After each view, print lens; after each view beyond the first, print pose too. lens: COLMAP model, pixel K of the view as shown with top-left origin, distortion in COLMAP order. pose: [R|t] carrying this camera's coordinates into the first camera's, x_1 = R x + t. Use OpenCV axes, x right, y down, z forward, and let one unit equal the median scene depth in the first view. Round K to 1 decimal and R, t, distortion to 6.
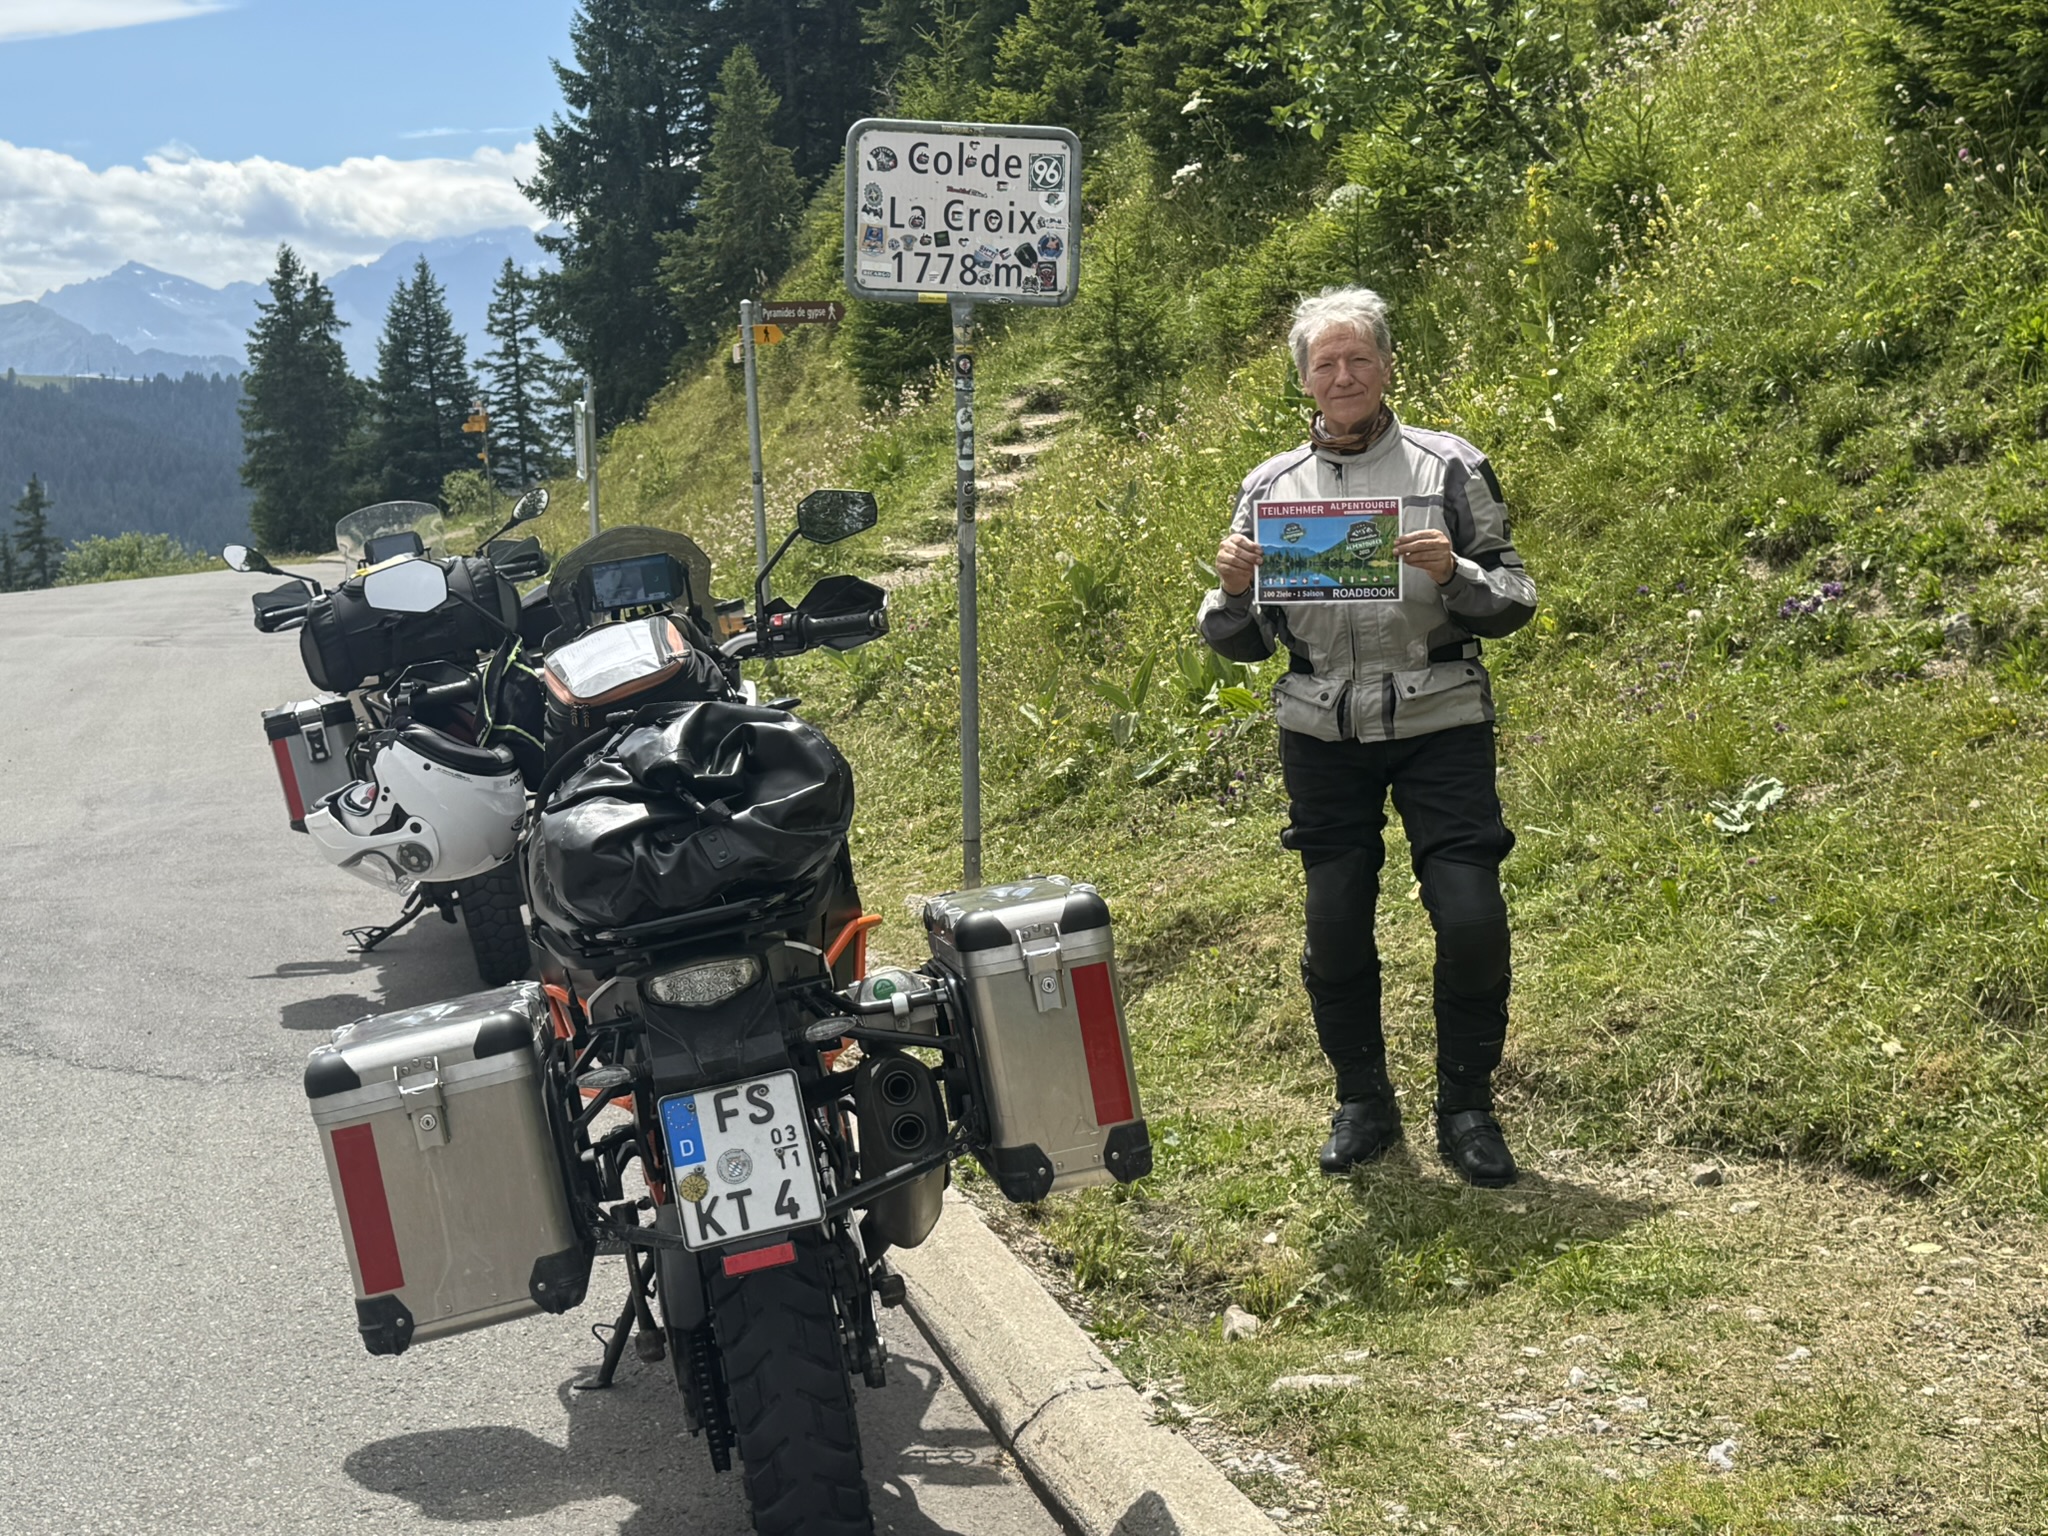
lens RADIAL K [[2680.9, 0, 1024.0], [0, 2680.9, 768.0], [0, 0, 1]] dist [0.152642, -0.060573]
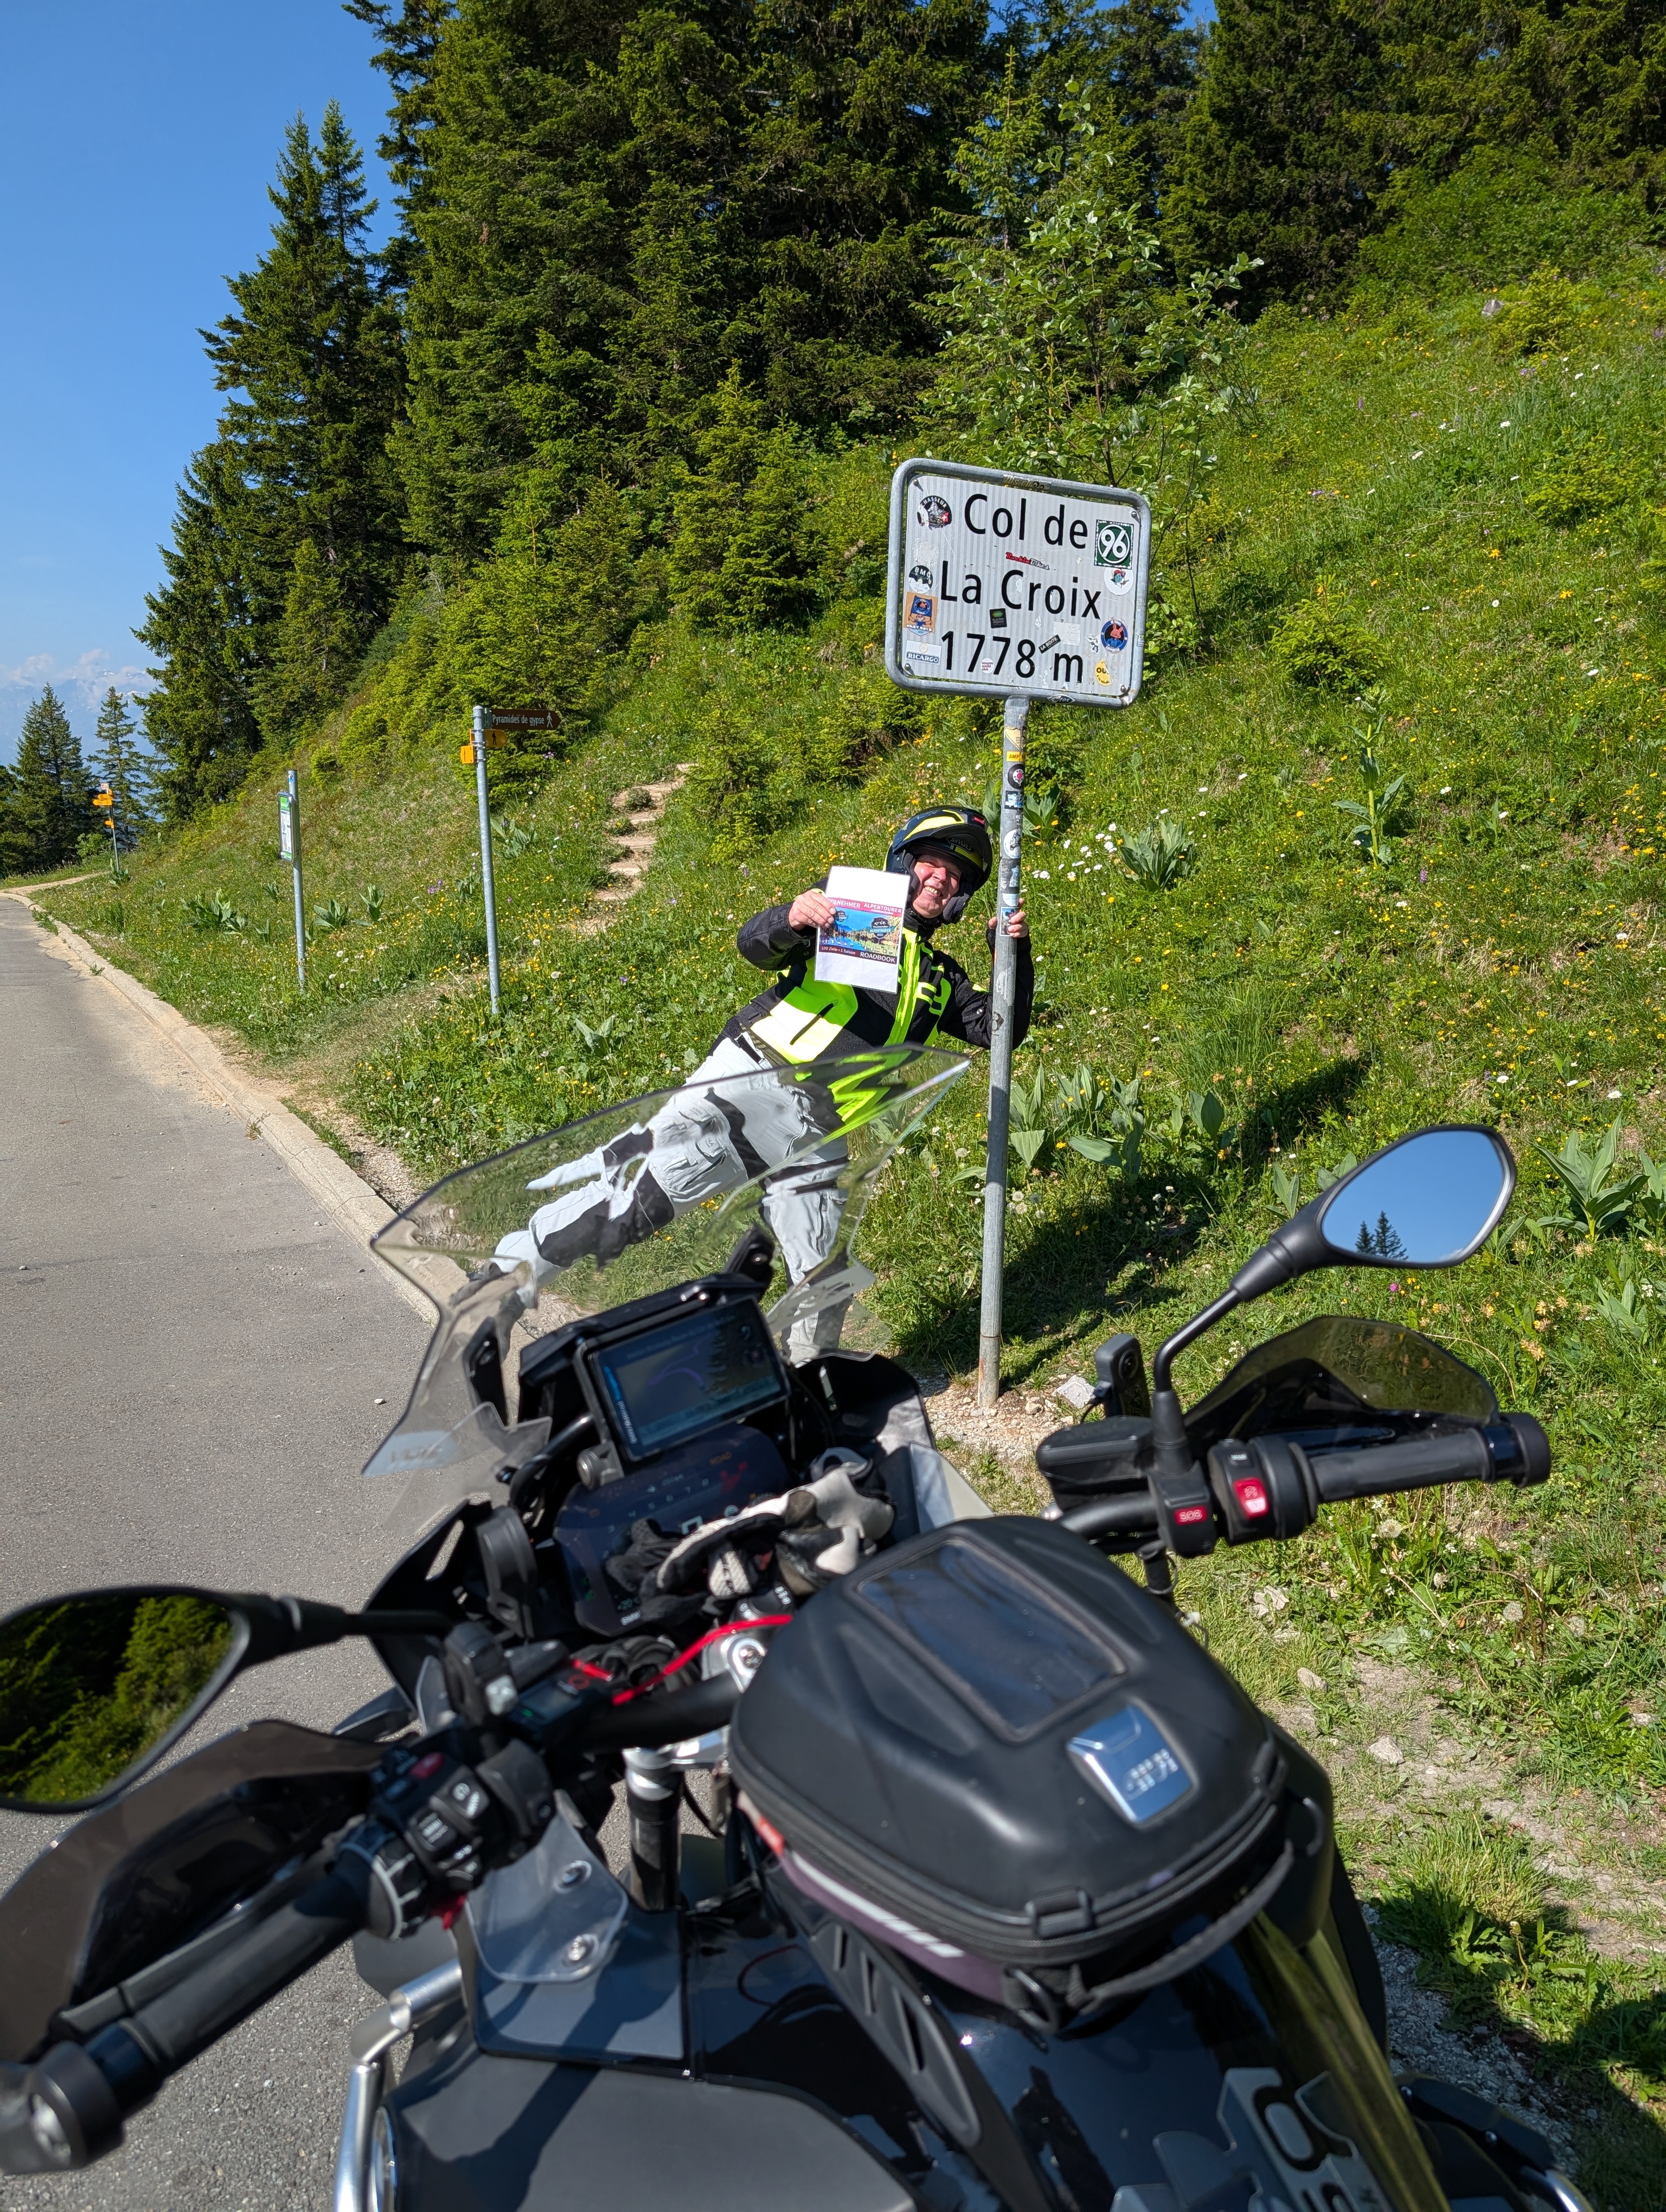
lens RADIAL K [[1586.1, 0, 869.8], [0, 1586.1, 1093.4], [0, 0, 1]] dist [0.070337, -0.099421]
pose [[0.967827, -0.018600, 0.250930, -0.084225], [0.006740, 0.998823, 0.048039, -0.034263], [-0.251528, -0.044802, 0.966812, 0.240001]]
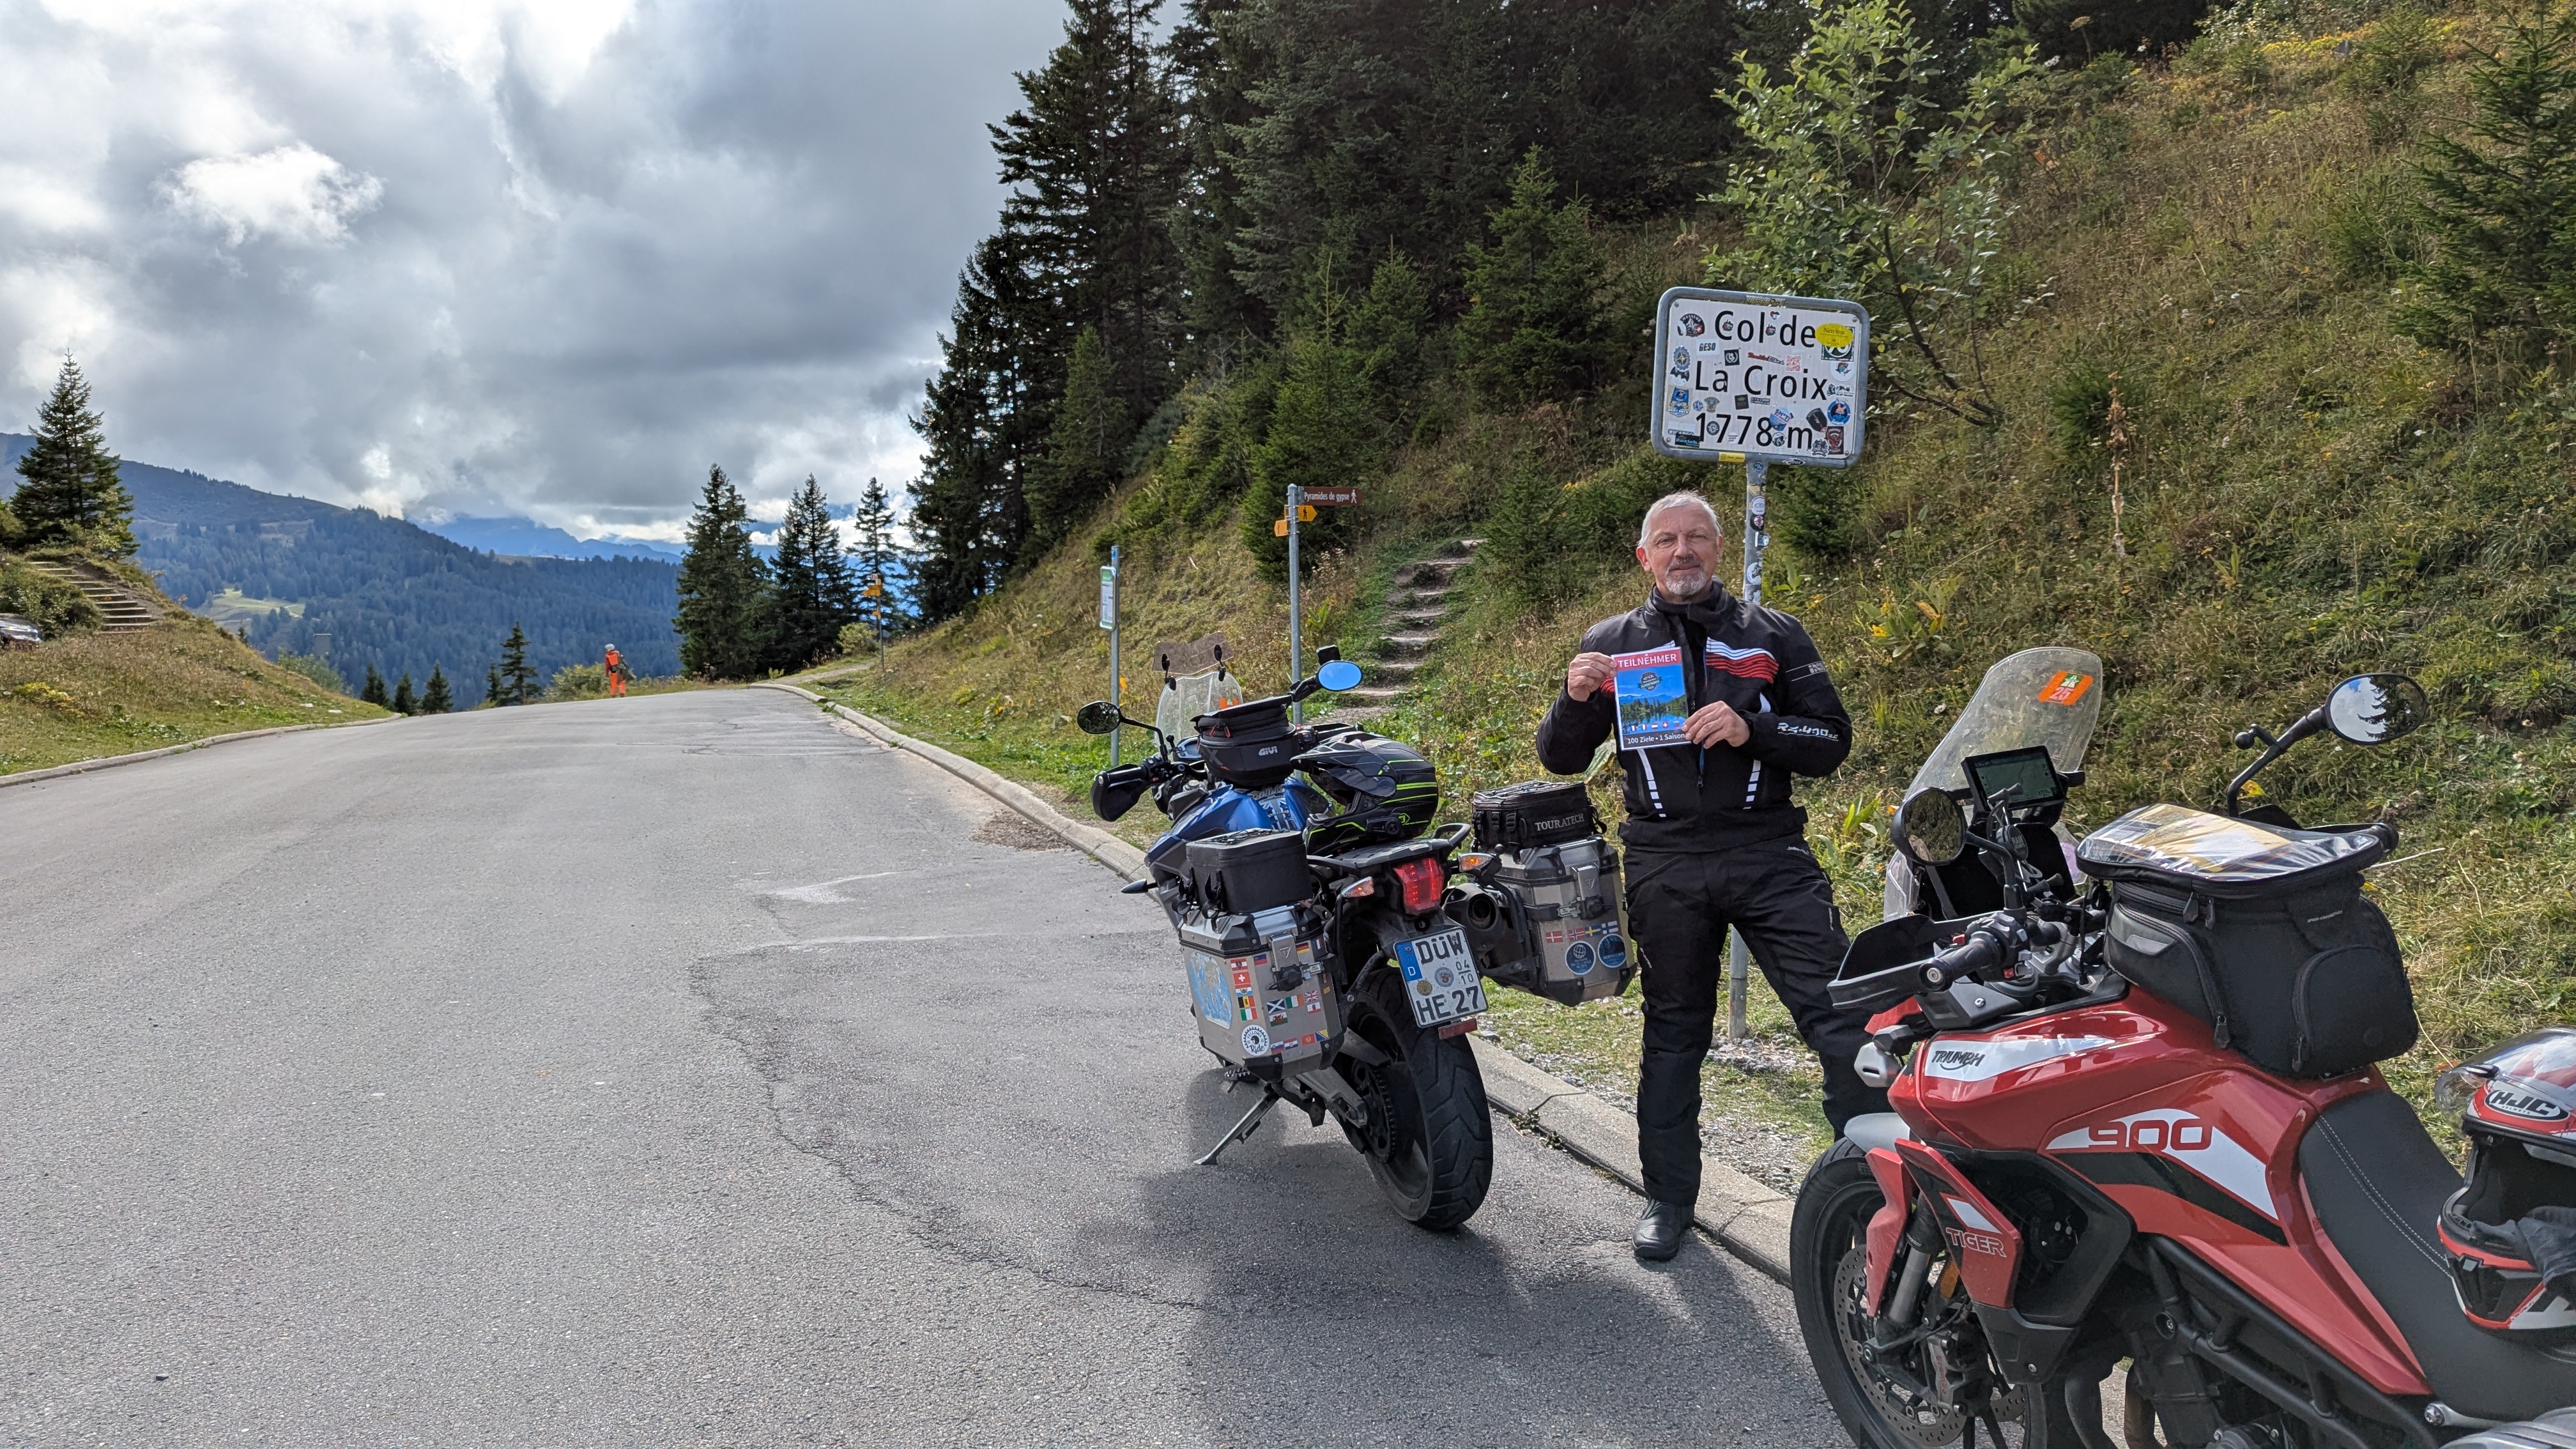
lens RADIAL K [[1842.6, 0, 1288.0], [0, 1842.6, 724.5], [0, 0, 1]] dist [0.050250, -0.001109]
pose [[0.998539, 0.019625, 0.050348, -0.105890], [-0.016535, 0.997997, -0.061065, -0.011235], [-0.051445, 0.060143, 0.996863, 0.134666]]
